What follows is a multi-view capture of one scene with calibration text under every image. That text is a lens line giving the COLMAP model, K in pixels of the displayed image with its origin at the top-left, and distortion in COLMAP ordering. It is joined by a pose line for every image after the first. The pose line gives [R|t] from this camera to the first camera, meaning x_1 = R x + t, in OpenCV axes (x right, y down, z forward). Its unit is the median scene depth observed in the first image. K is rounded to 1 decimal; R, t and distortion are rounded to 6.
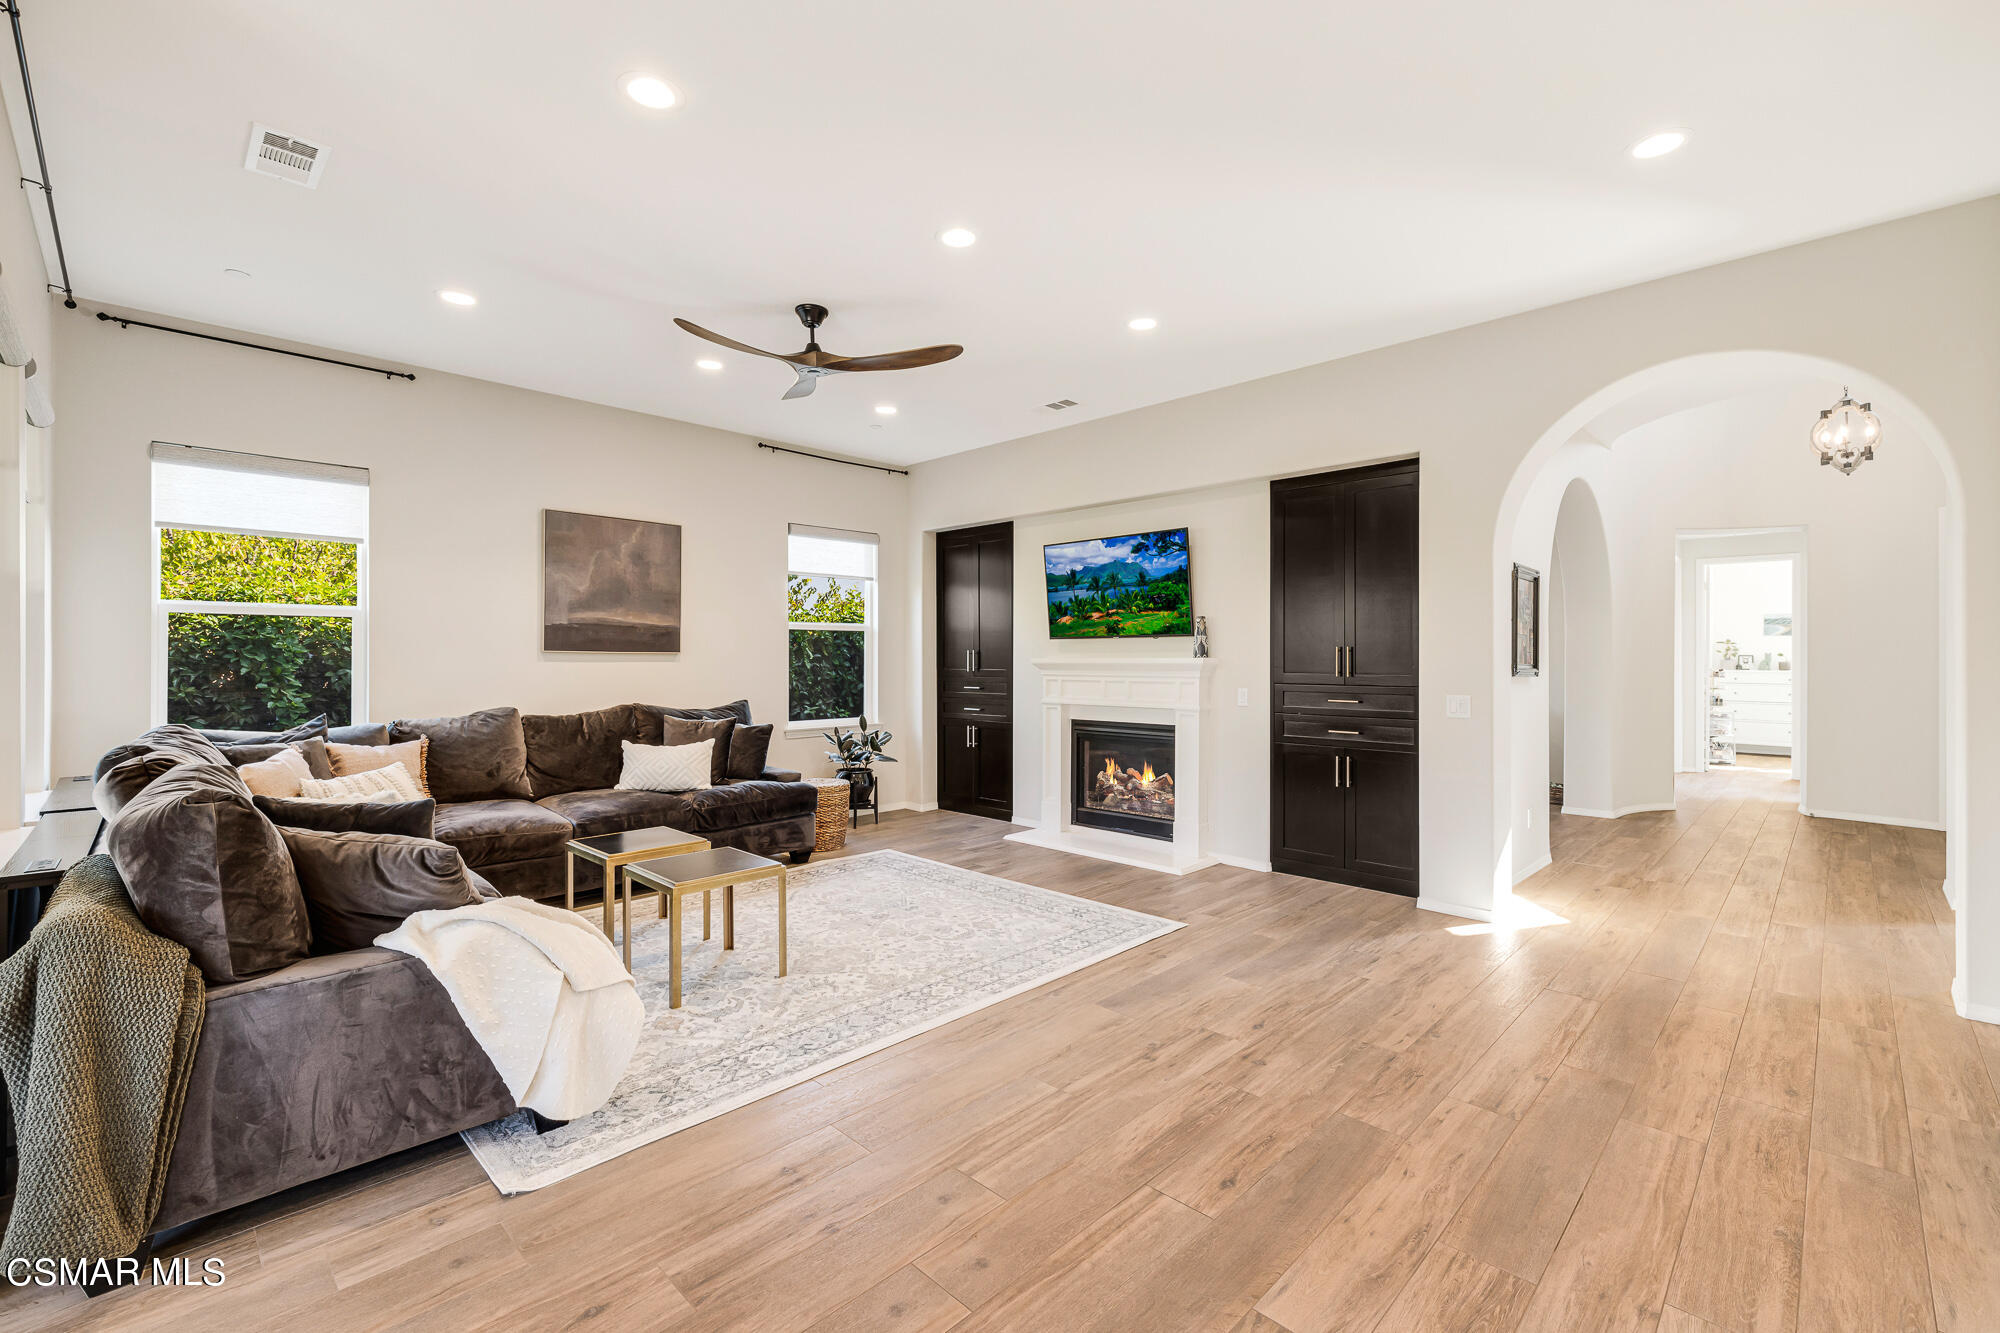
lens RADIAL K [[854.7, 0, 991.9], [0, 854.7, 665.0], [0, 0, 1]] dist [-0.000264, 0.000185]
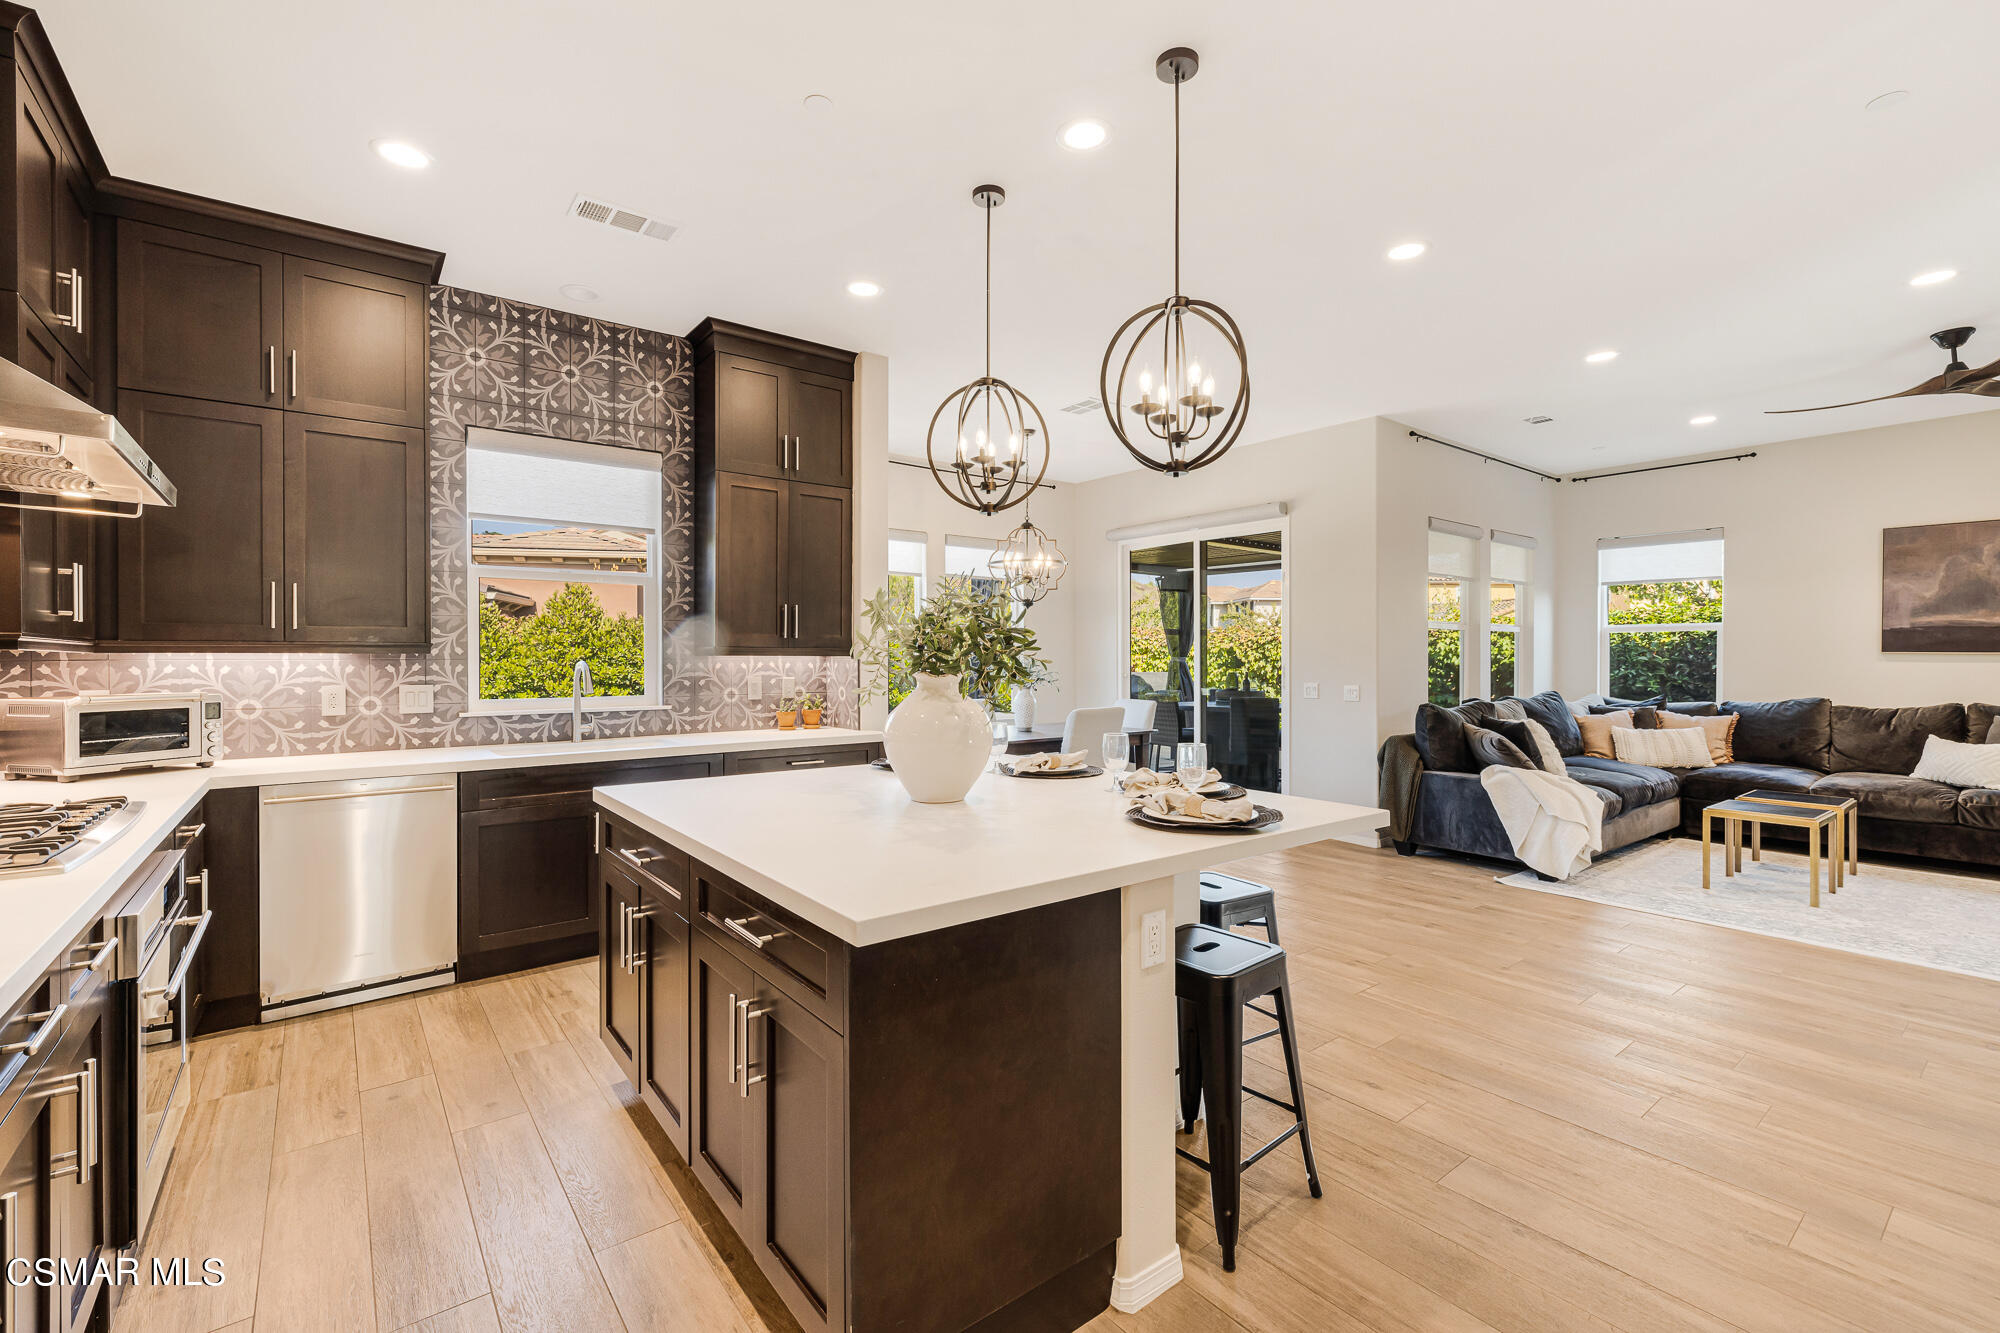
lens RADIAL K [[854.7, 0, 994.4], [0, 854.7, 660.5], [0, 0, 1]] dist [-0.000264, 0.000185]
pose [[-0.122205, 0.004301, -0.992496, 0.864046], [-0.008996, 0.999945, 0.005441, -0.000718], [0.992464, 0.009593, -0.122159, -0.048206]]
